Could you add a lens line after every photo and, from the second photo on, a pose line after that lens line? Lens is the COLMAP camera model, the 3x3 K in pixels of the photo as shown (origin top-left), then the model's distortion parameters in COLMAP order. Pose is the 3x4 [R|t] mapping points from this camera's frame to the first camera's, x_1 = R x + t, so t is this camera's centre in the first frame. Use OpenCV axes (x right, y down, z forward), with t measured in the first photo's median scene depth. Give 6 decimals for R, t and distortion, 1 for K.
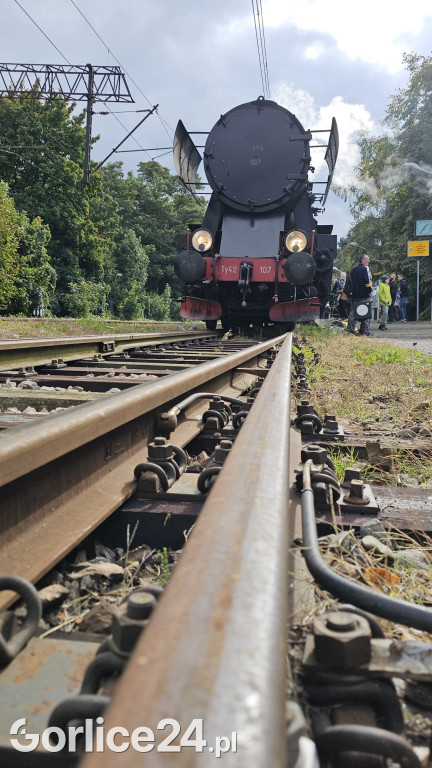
lens RADIAL K [[639.4, 0, 216.0], [0, 639.4, 384.0], [0, 0, 1]] dist [0.103982, -0.145686]
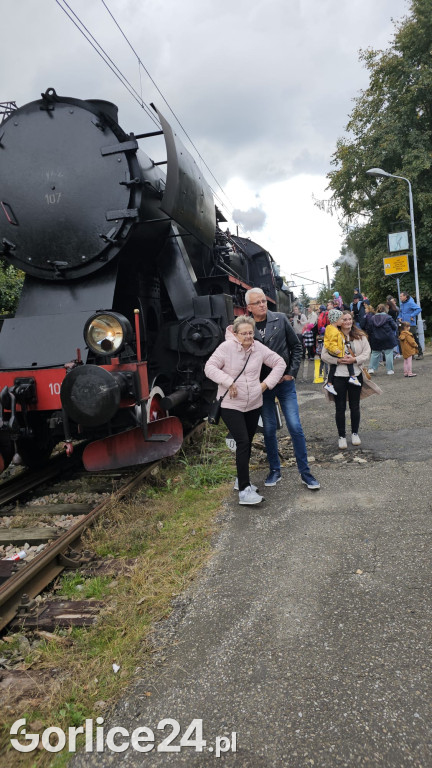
lens RADIAL K [[560.2, 0, 217.4], [0, 560.2, 380.1], [0, 0, 1]] dist [0.051084, -0.002801]
pose [[0.991971, -0.107936, -0.065899, 0.241978], [0.107345, 0.994144, -0.012460, -0.161568], [0.066858, 0.005286, 0.997748, 0.516593]]
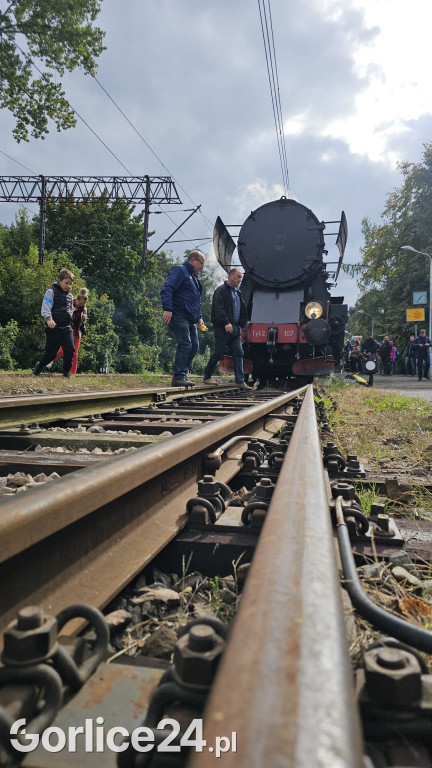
lens RADIAL K [[526.9, 0, 218.2], [0, 526.9, 388.7], [0, 0, 1]] dist [0.086566, -0.112627]
pose [[0.998473, -0.005697, -0.054943, -0.001741], [0.001668, 0.997324, -0.073094, -0.000317], [0.055212, 0.072891, 0.995810, 0.004050]]
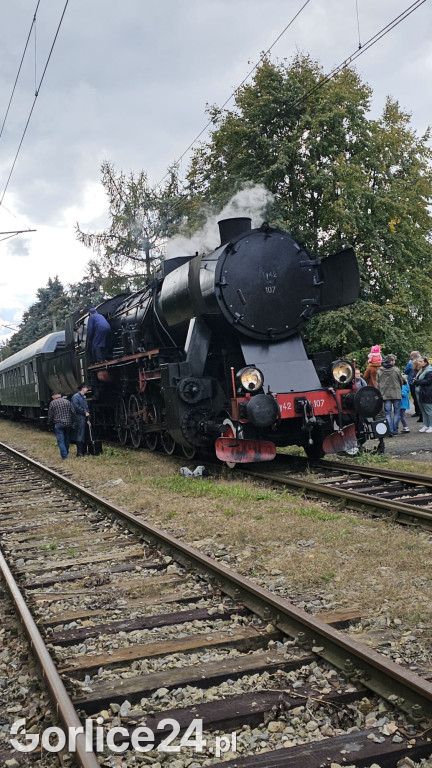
lens RADIAL K [[914.8, 0, 232.2], [0, 914.8, 365.8], [0, 0, 1]] dist [0.103423, -0.227073]
pose [[0.900179, -0.092172, 0.425655, -0.608750], [0.143759, 0.985454, -0.090630, -0.125168], [-0.411110, 0.142775, 0.900336, -0.187161]]
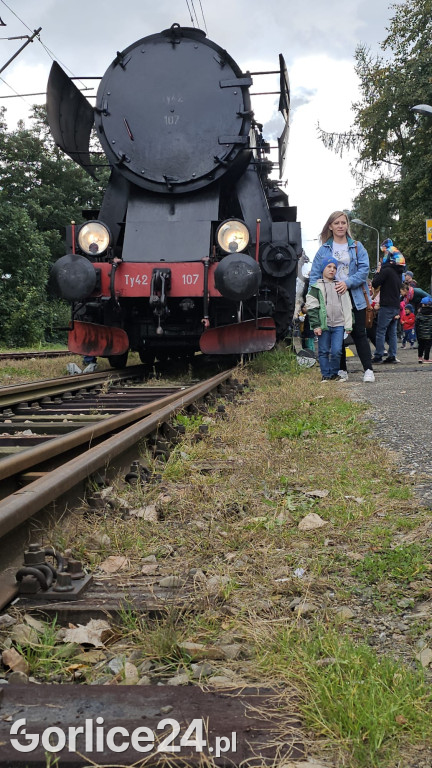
lens RADIAL K [[984.6, 0, 219.8], [0, 984.6, 383.1], [0, 0, 1]] dist [0.094837, -0.063622]
pose [[0.997833, -0.039524, 0.052612, 0.048765], [0.042185, 0.997834, -0.050470, -0.016331], [-0.050503, 0.052580, 0.997339, -0.018650]]
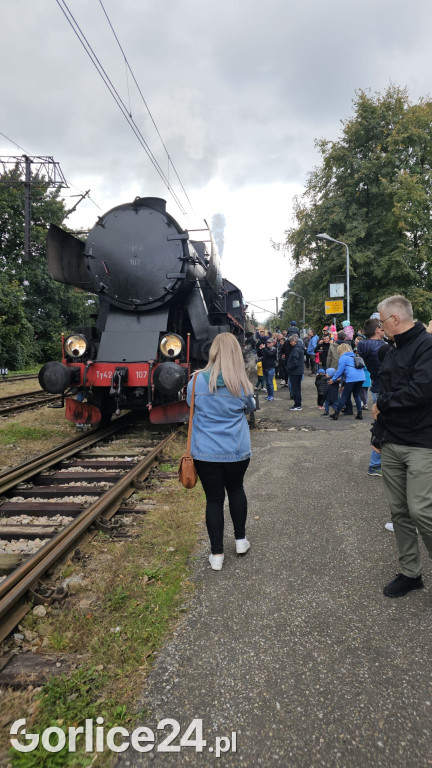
lens RADIAL K [[523.8, 0, 218.3], [0, 523.8, 376.4], [0, 0, 1]] dist [0.077421, -0.001229]
pose [[0.998671, -0.038905, 0.033802, 0.164416], [0.040156, 0.998502, -0.037167, -0.138393], [-0.032305, 0.038475, 0.998737, 0.198387]]
